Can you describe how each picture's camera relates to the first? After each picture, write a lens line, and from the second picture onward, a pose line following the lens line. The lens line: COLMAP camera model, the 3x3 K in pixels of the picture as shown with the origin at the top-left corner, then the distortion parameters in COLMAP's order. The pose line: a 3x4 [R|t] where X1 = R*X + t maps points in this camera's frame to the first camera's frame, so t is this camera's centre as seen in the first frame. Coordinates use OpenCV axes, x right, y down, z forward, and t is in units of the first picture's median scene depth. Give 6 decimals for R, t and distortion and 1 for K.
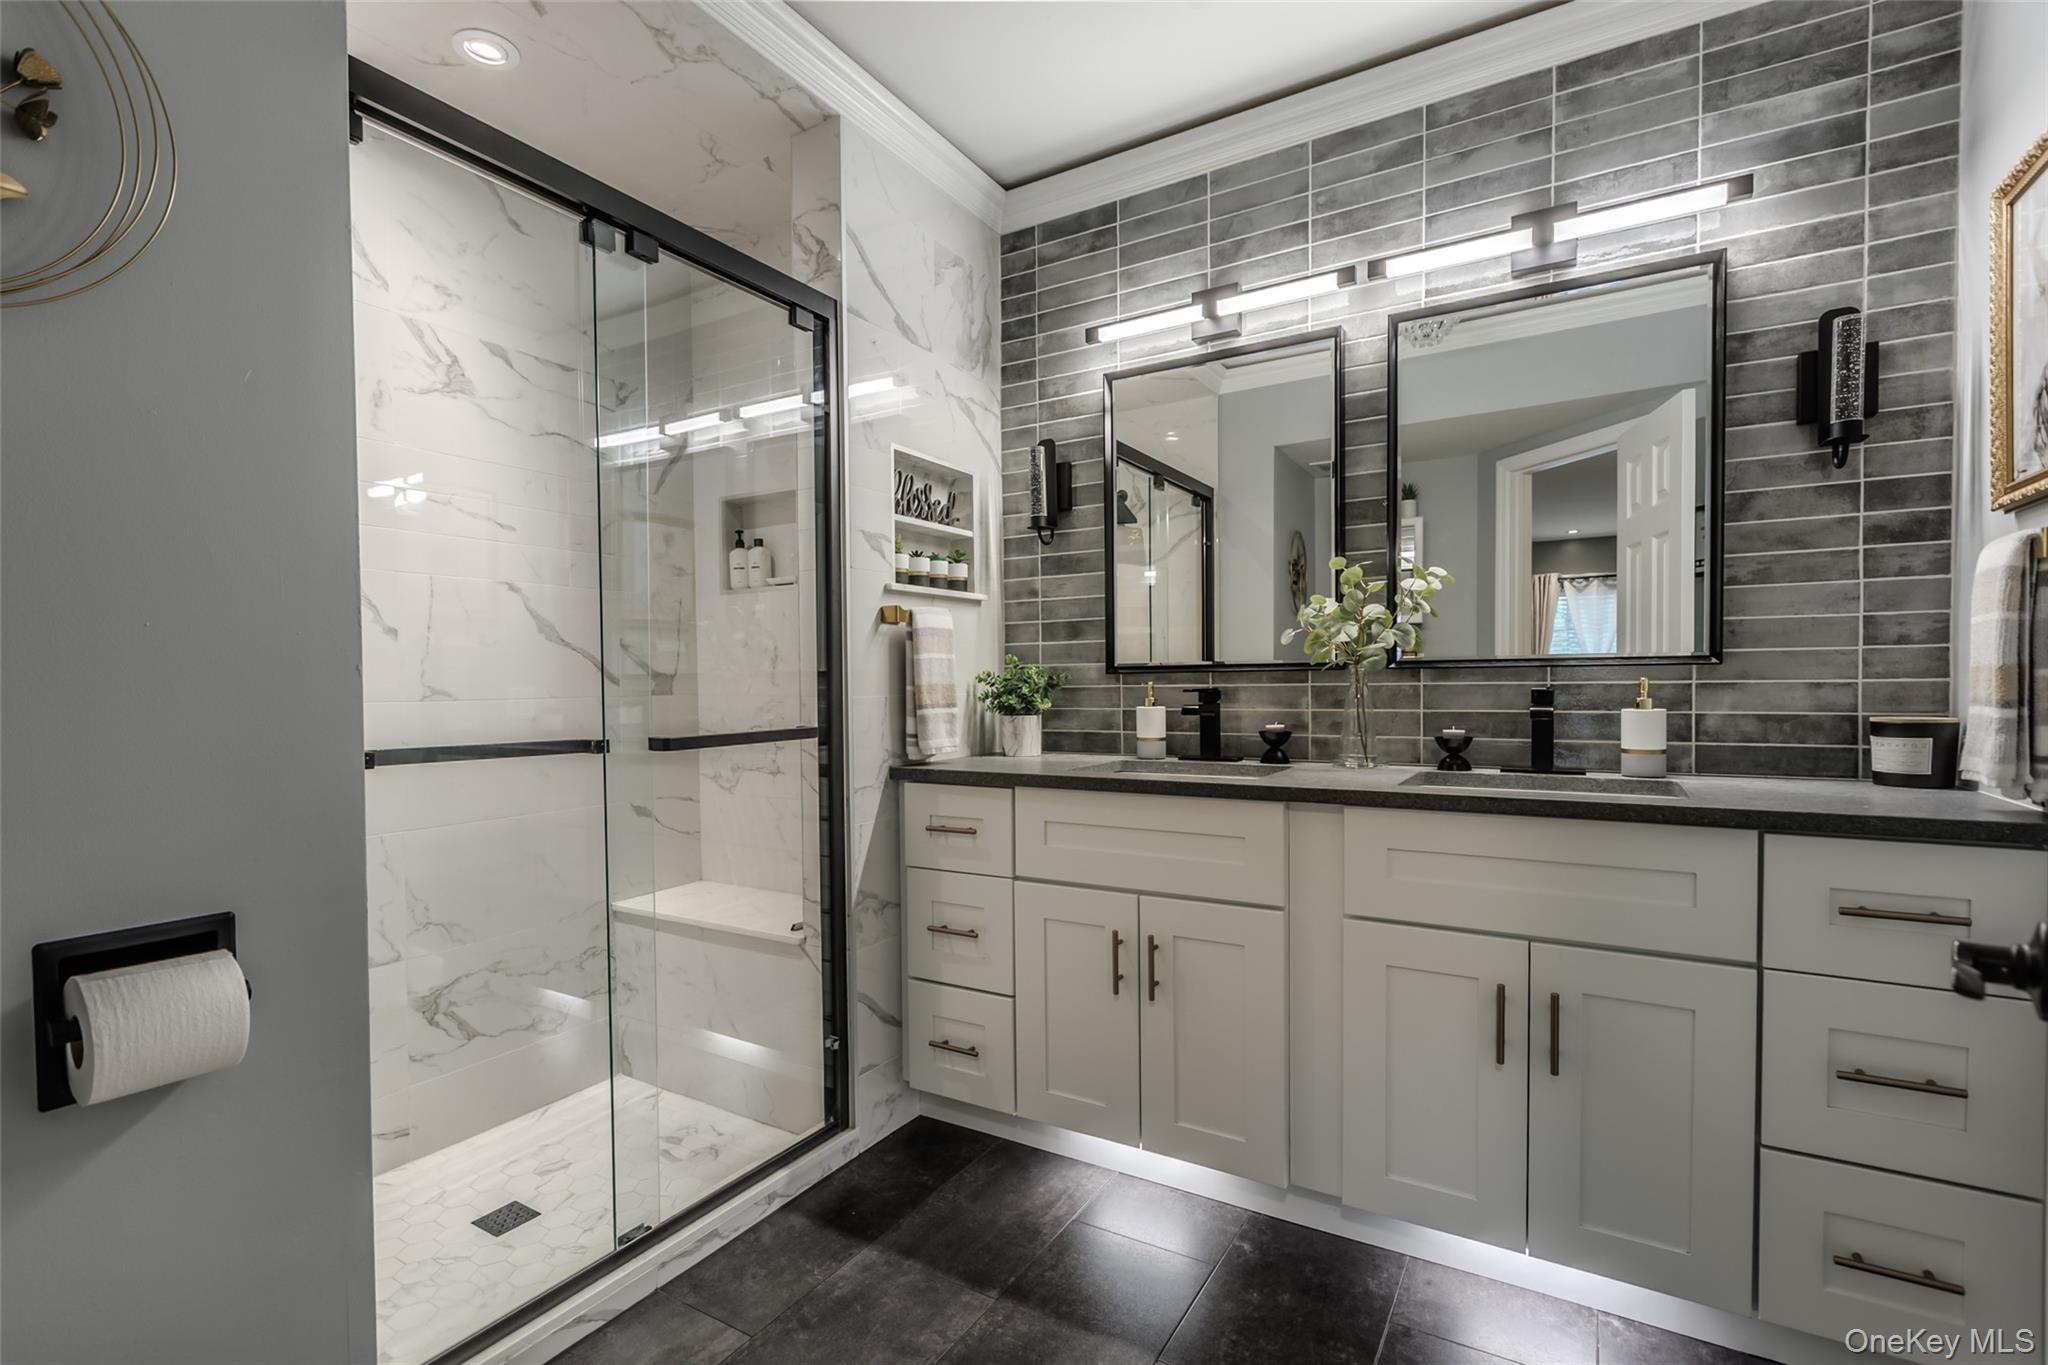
lens RADIAL K [[962.3, 0, 955.8], [0, 962.3, 709.7], [0, 0, 1]] dist [-0.001347, 0.000259]
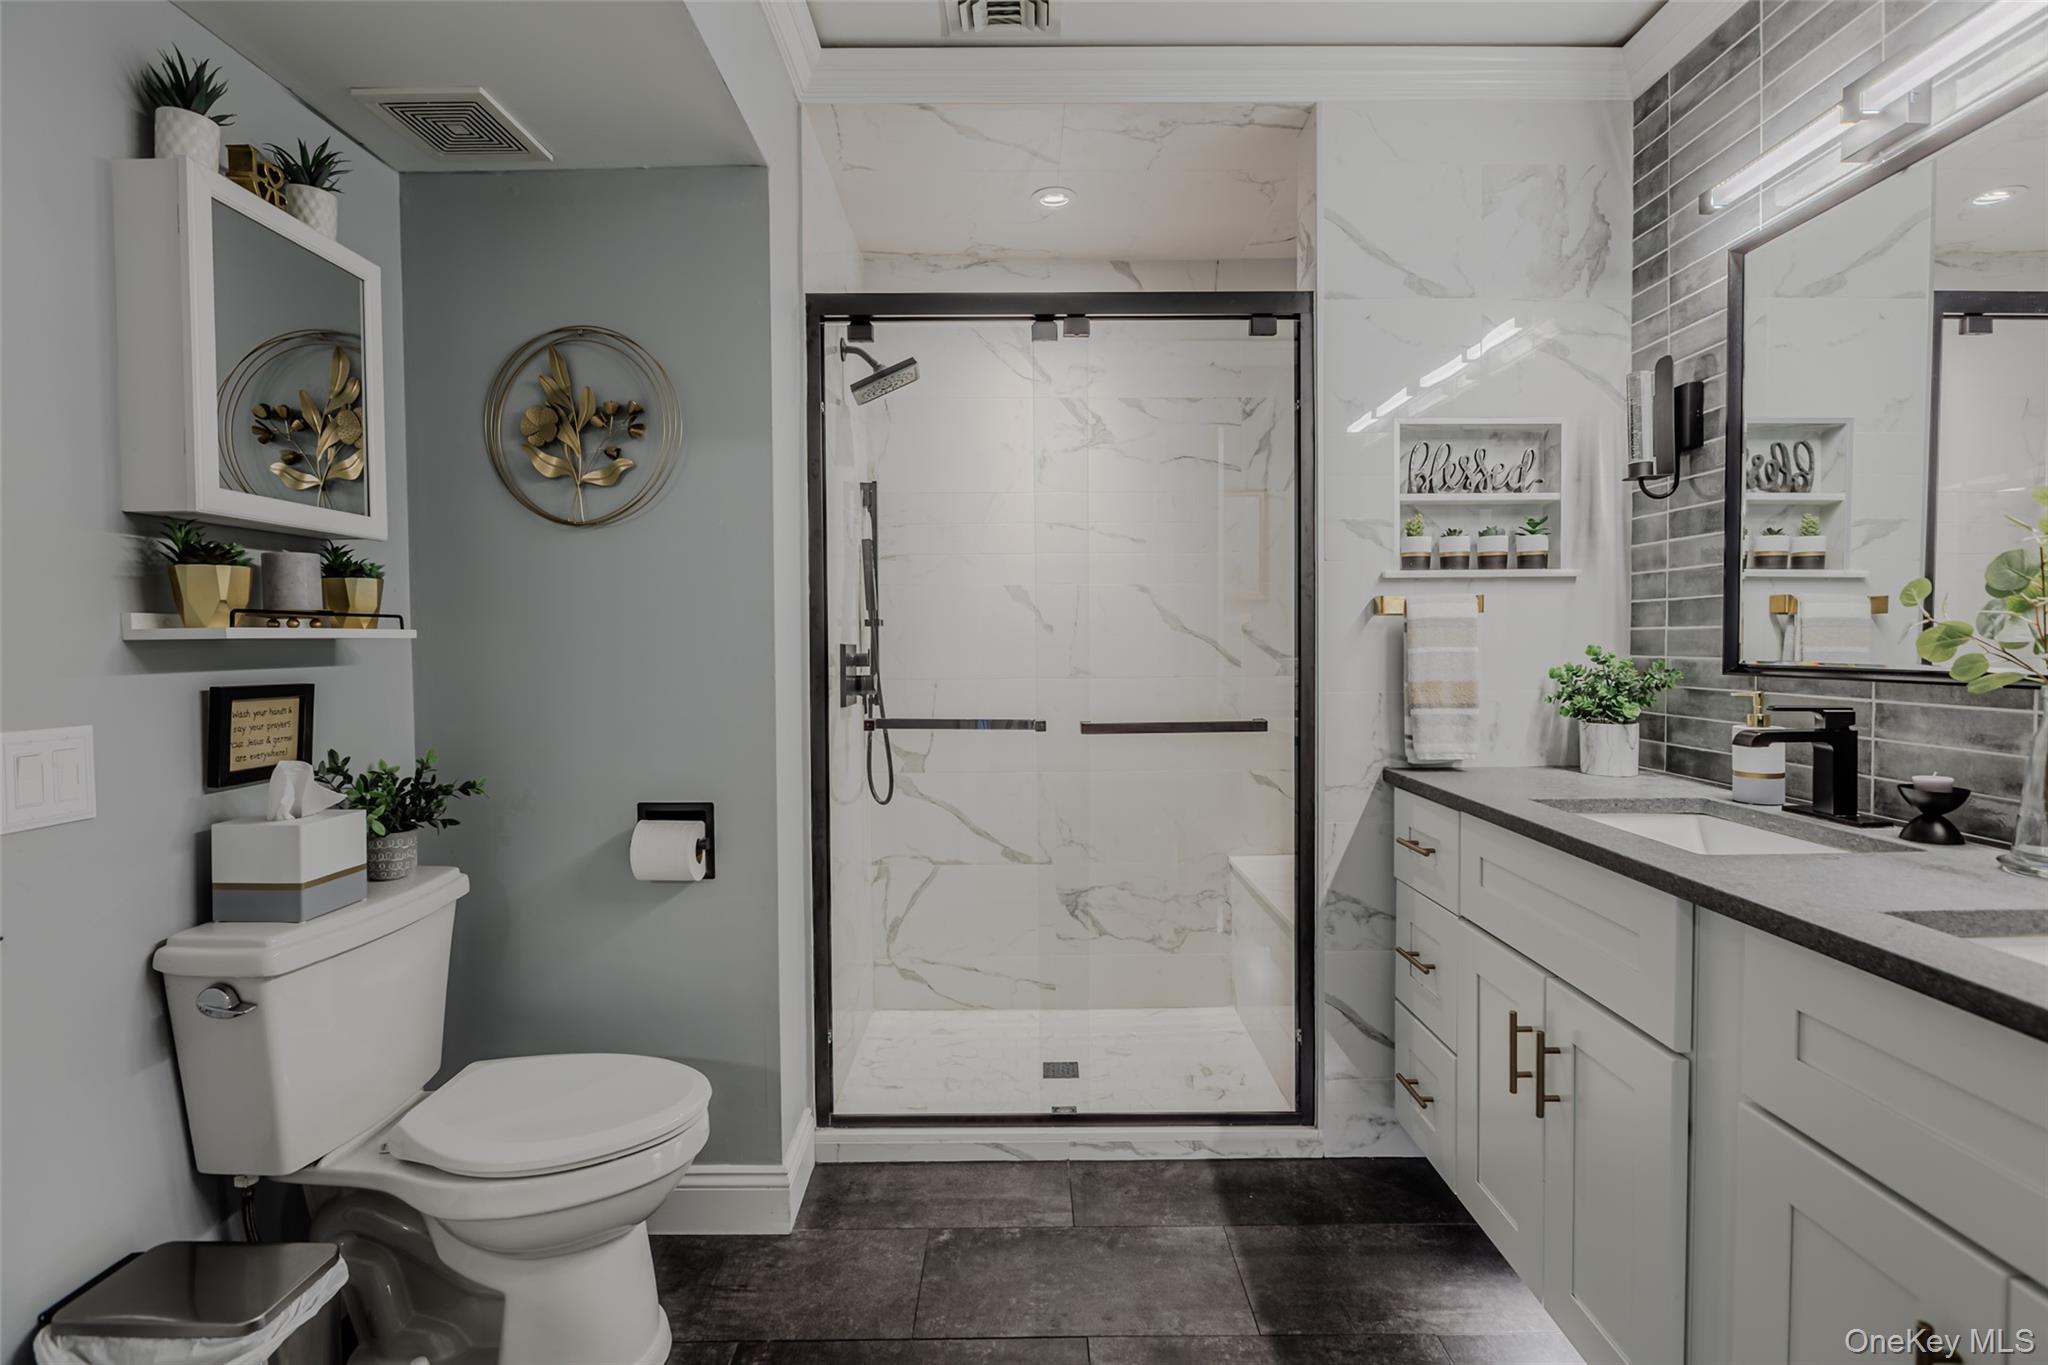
lens RADIAL K [[932.6, 0, 1026.8], [0, 932.6, 669.0], [0, 0, 1]] dist [-0.003307, -0.000467]
pose [[0.546707, 0.034086, -0.836630, 0.490898], [-0.023724, 0.999400, 0.025215, -0.050517], [0.836988, 0.006063, 0.547188, 0.214532]]
